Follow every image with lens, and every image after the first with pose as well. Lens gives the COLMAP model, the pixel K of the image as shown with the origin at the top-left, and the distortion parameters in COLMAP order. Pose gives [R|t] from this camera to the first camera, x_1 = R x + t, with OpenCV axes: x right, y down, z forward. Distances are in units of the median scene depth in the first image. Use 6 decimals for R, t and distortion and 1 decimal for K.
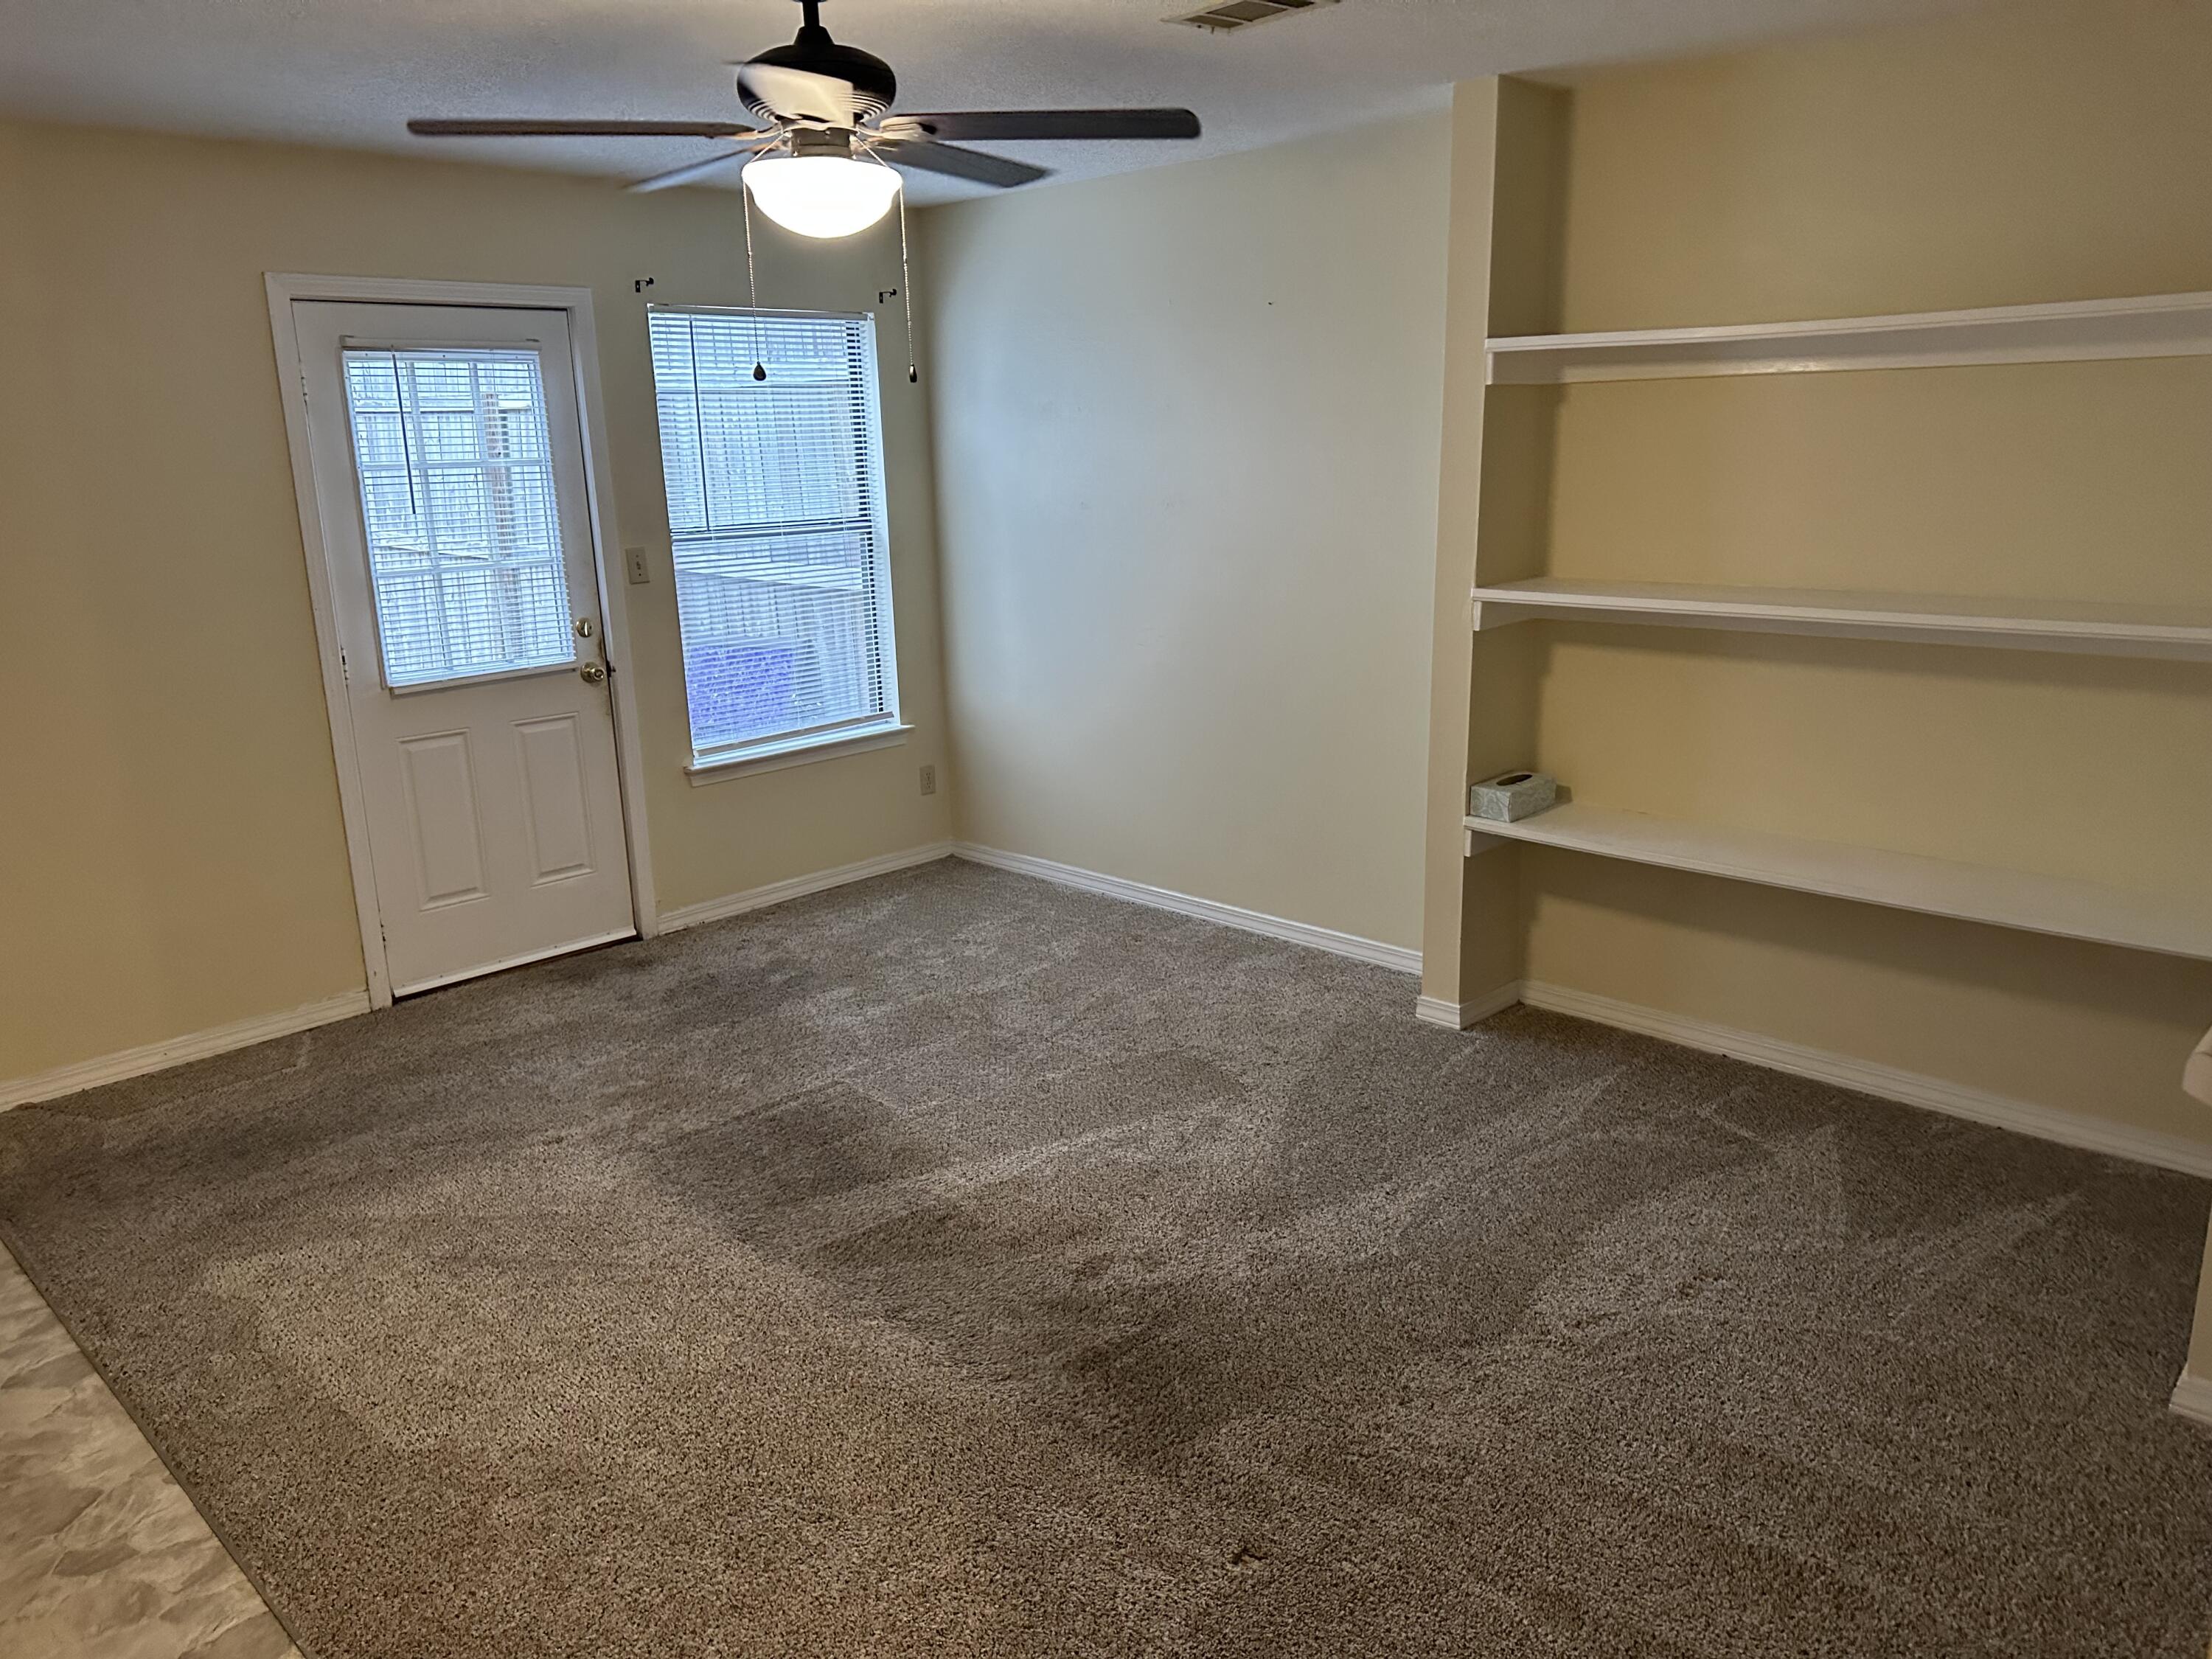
lens RADIAL K [[1551.3, 0, 1039.5], [0, 1551.3, 826.5], [0, 0, 1]] dist [0.031042, -0.003380]
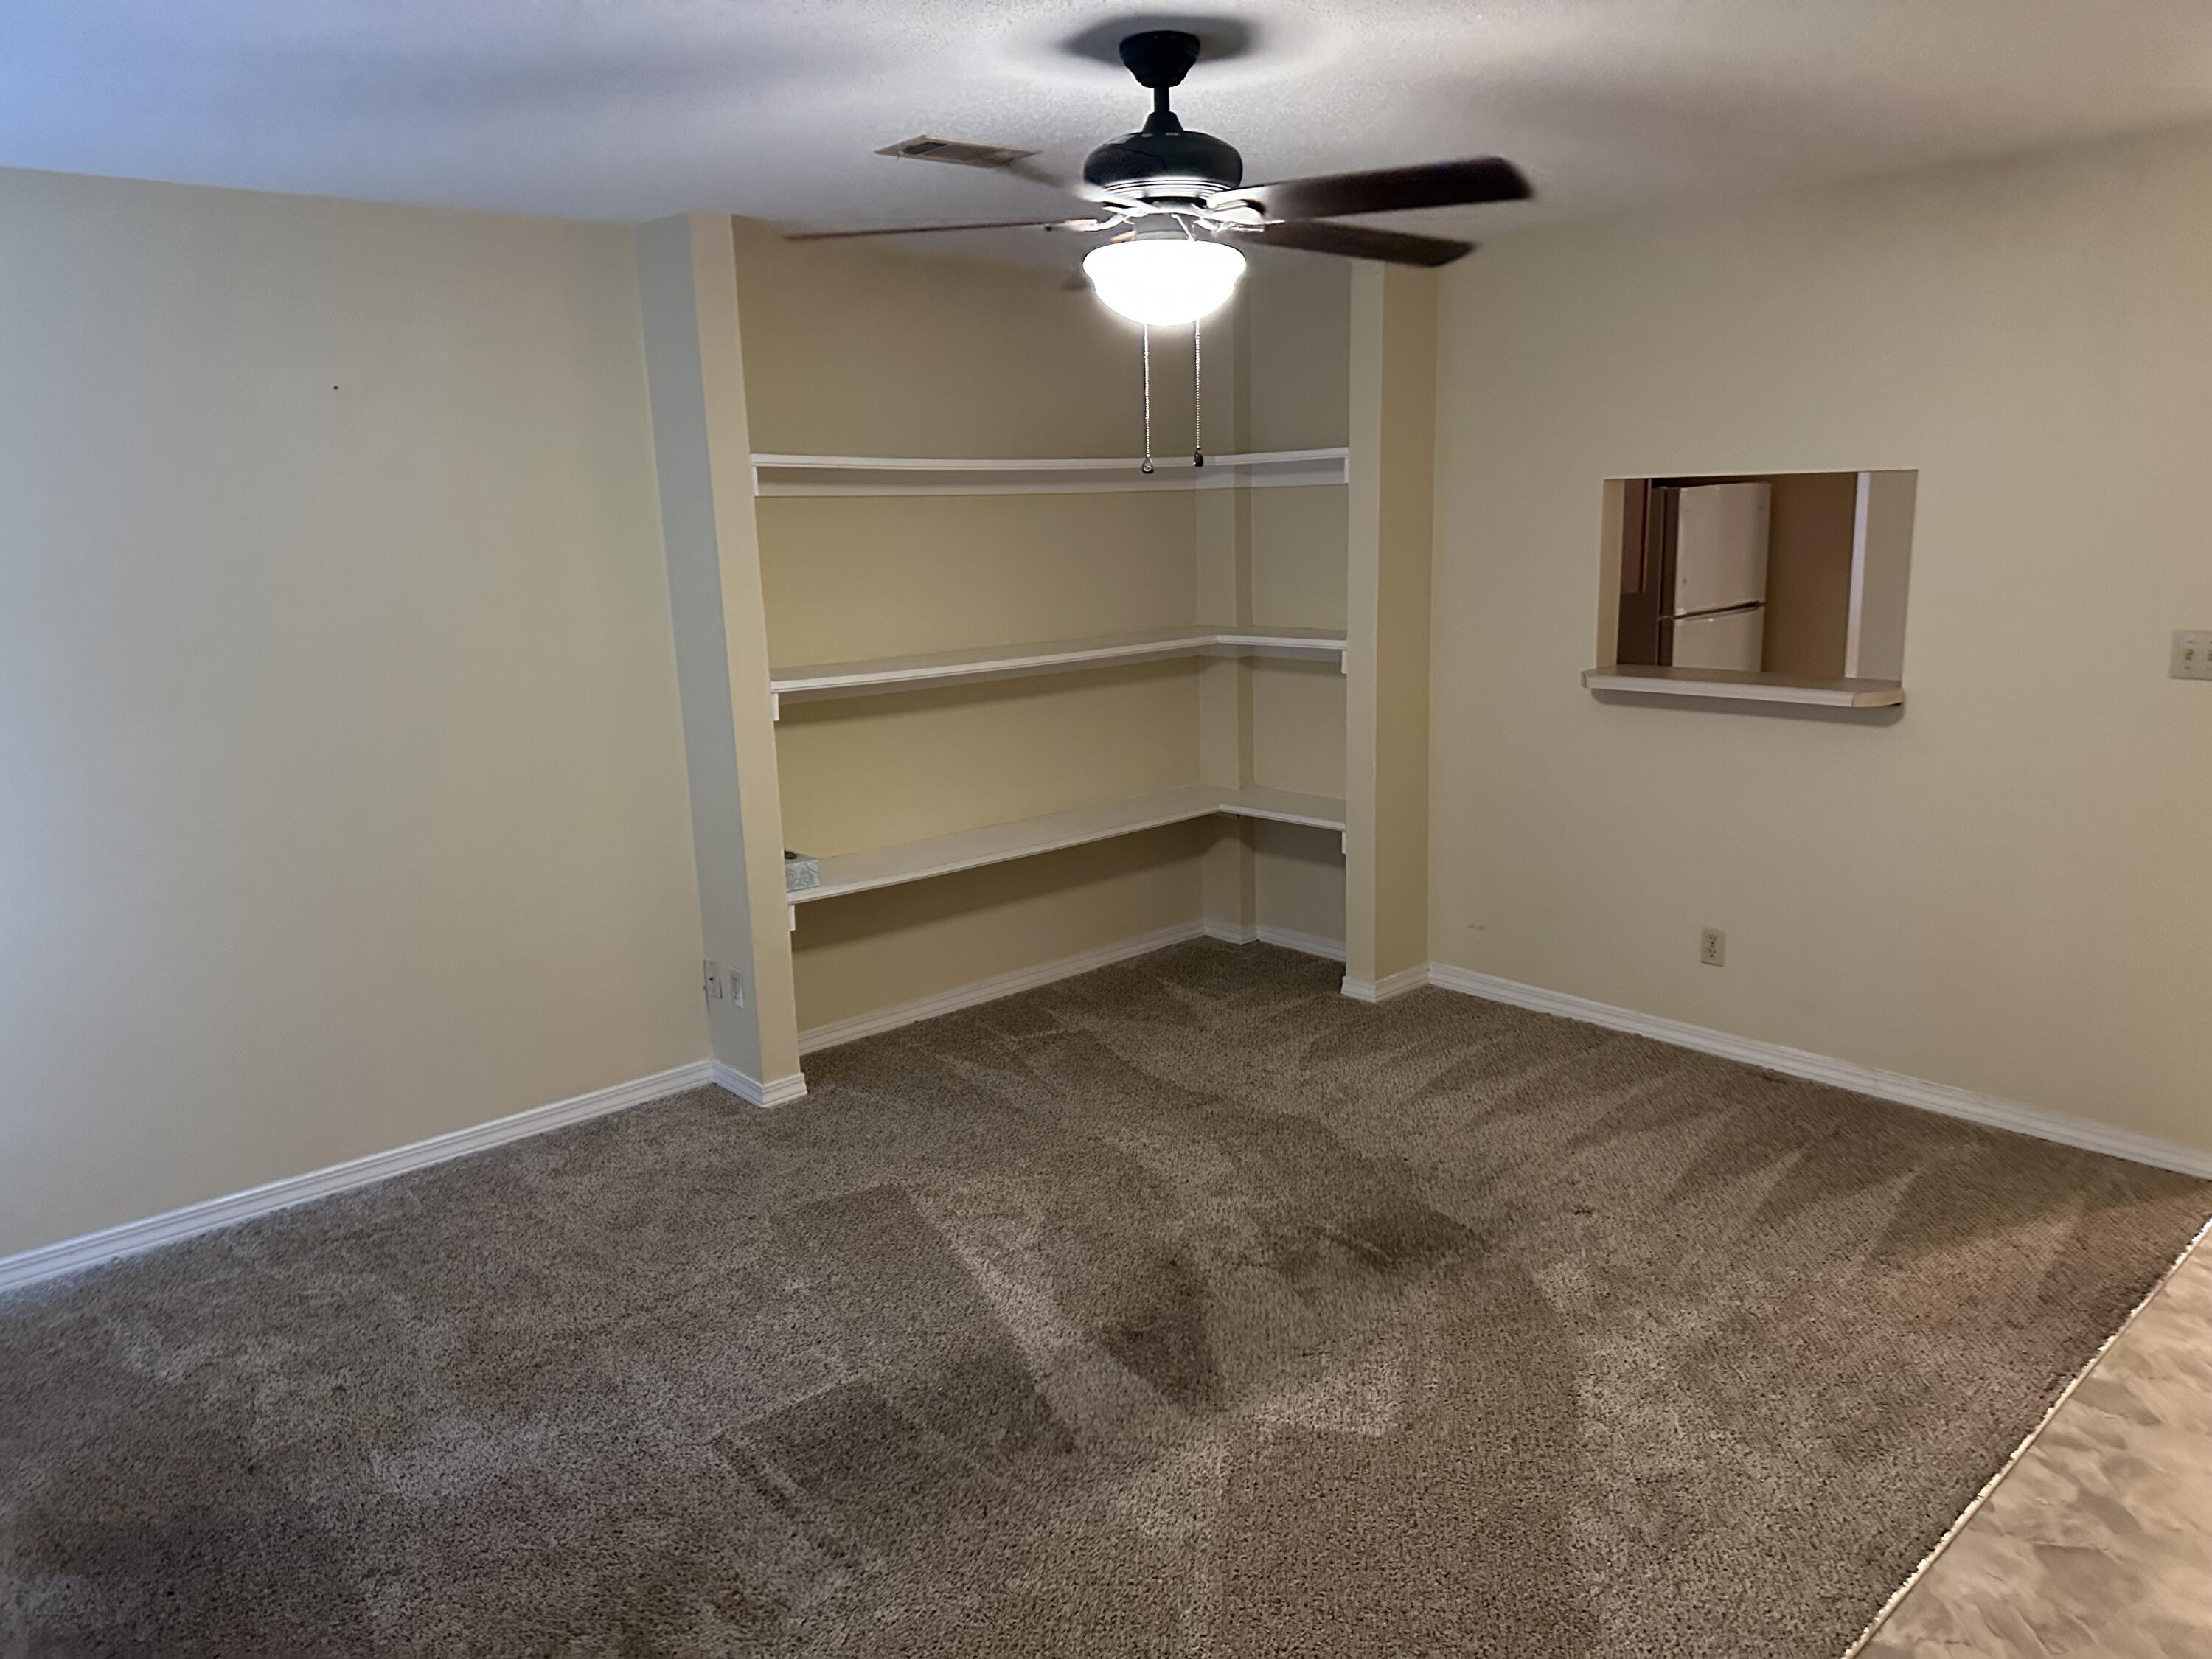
lens RADIAL K [[1537.0, 0, 1106.0], [0, 1537.0, 829.5], [0, 0, 1]] dist [-0.006573, -0.010408]
pose [[0.052229, -0.179755, 0.982324, -0.884167], [0.285590, 0.945273, 0.157791, -0.181527], [-0.956928, 0.272301, 0.100707, 0.805011]]
